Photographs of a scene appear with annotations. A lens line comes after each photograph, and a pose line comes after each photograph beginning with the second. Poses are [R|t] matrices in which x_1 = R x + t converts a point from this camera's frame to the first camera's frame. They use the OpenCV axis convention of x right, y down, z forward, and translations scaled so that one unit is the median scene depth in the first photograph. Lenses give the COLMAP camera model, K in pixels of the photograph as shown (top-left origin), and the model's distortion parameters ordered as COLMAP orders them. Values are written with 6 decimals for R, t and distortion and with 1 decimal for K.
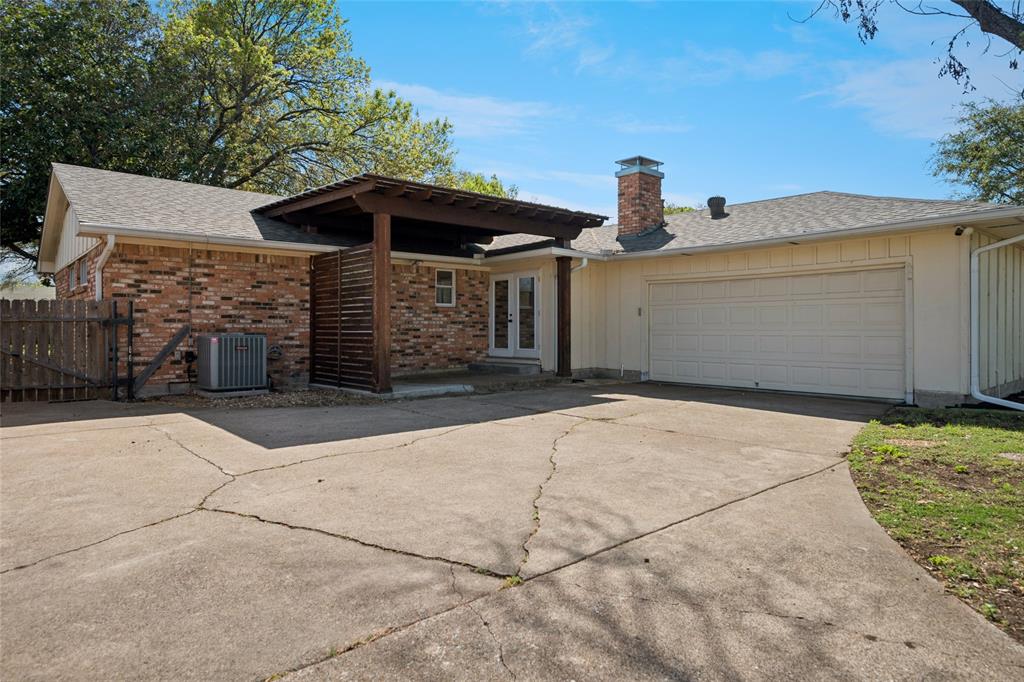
lens RADIAL K [[609.8, 0, 513.1], [0, 609.8, 327.8], [0, 0, 1]] dist [0.001787, 0.000735]
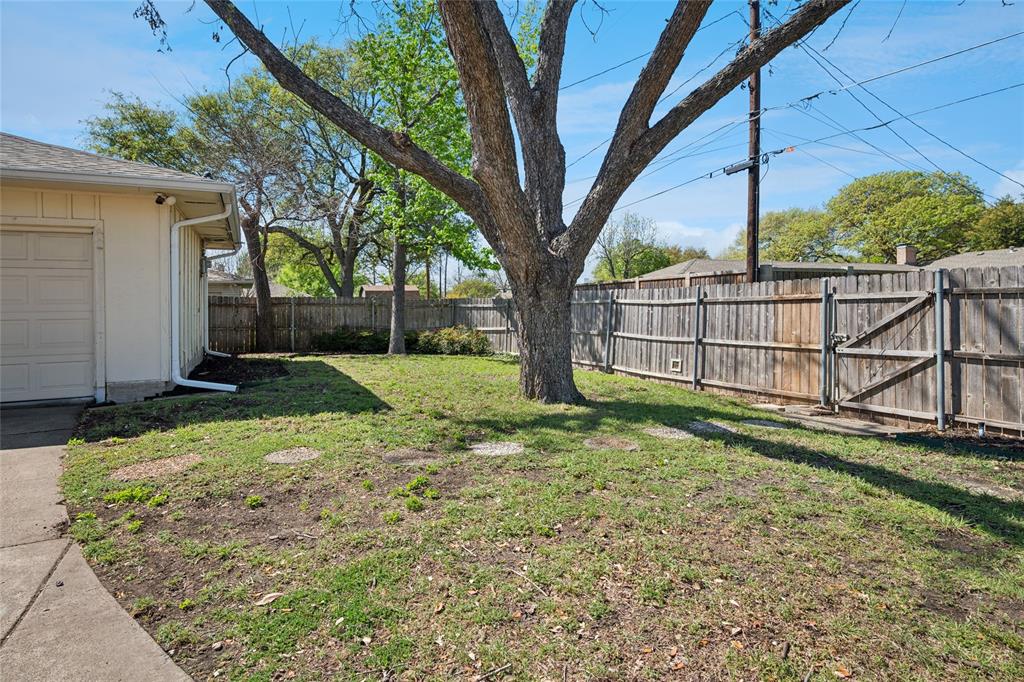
lens RADIAL K [[536.1, 0, 509.9], [0, 536.1, 307.4], [0, 0, 1]] dist [-0.001660, -0.000984]
pose [[0.265824, -0.005212, 0.964007, 0.071102], [0.004787, 0.999980, 0.004087, -0.000781], [-0.964010, 0.003529, 0.265844, 0.191998]]
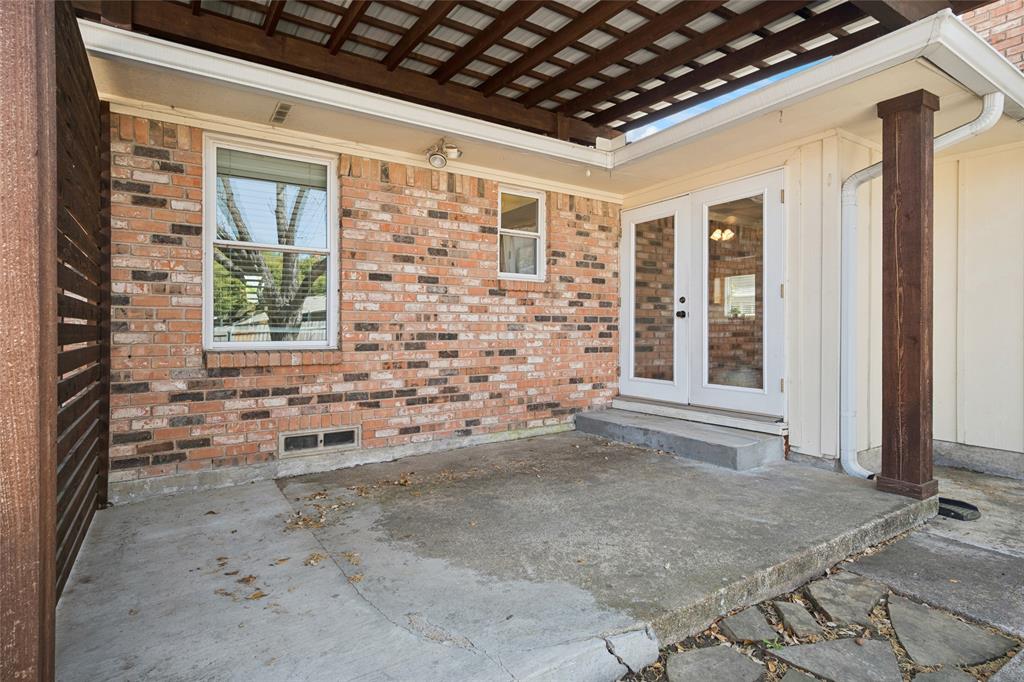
lens RADIAL K [[529.6, 0, 514.0], [0, 529.6, 315.9], [0, 0, 1]] dist [0.001090, -0.000690]
pose [[0.990770, -0.000957, -0.135550, -0.069011], [-0.002311, 0.999711, -0.023944, -0.001879], [0.135534, 0.024036, 0.990481, 0.658352]]
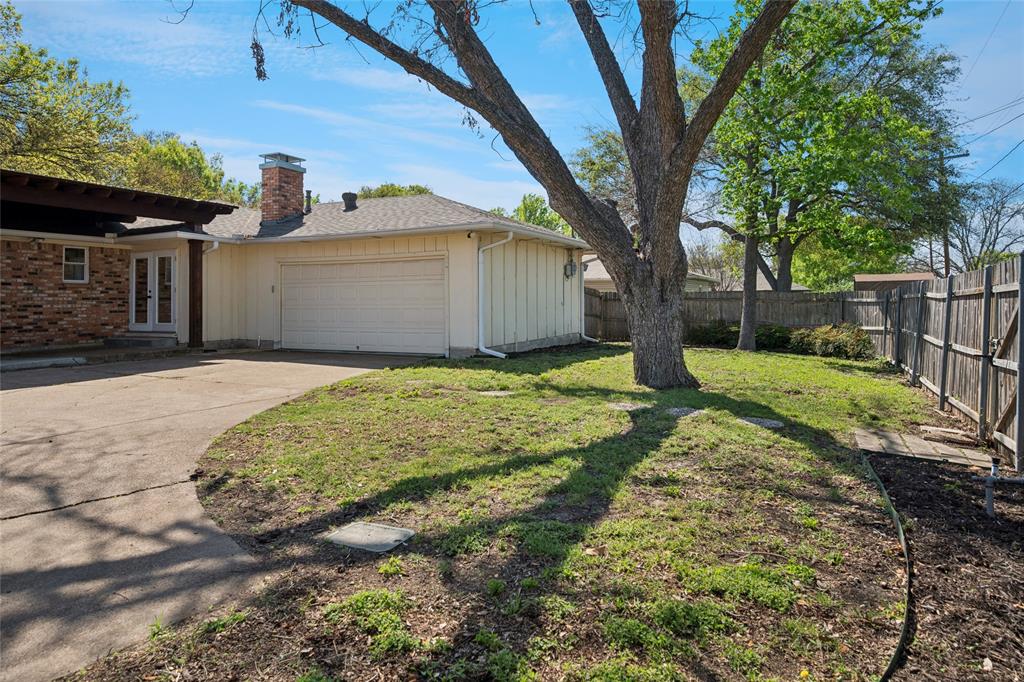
lens RADIAL K [[622.2, 0, 512.6], [0, 622.2, 289.5], [0, 0, 1]] dist [0.000019, 0.000702]
pose [[0.921687, 0.003073, 0.387923, 0.163649], [0.004835, 0.999800, -0.019408, -0.000505], [-0.387905, 0.019763, 0.921488, -0.249310]]
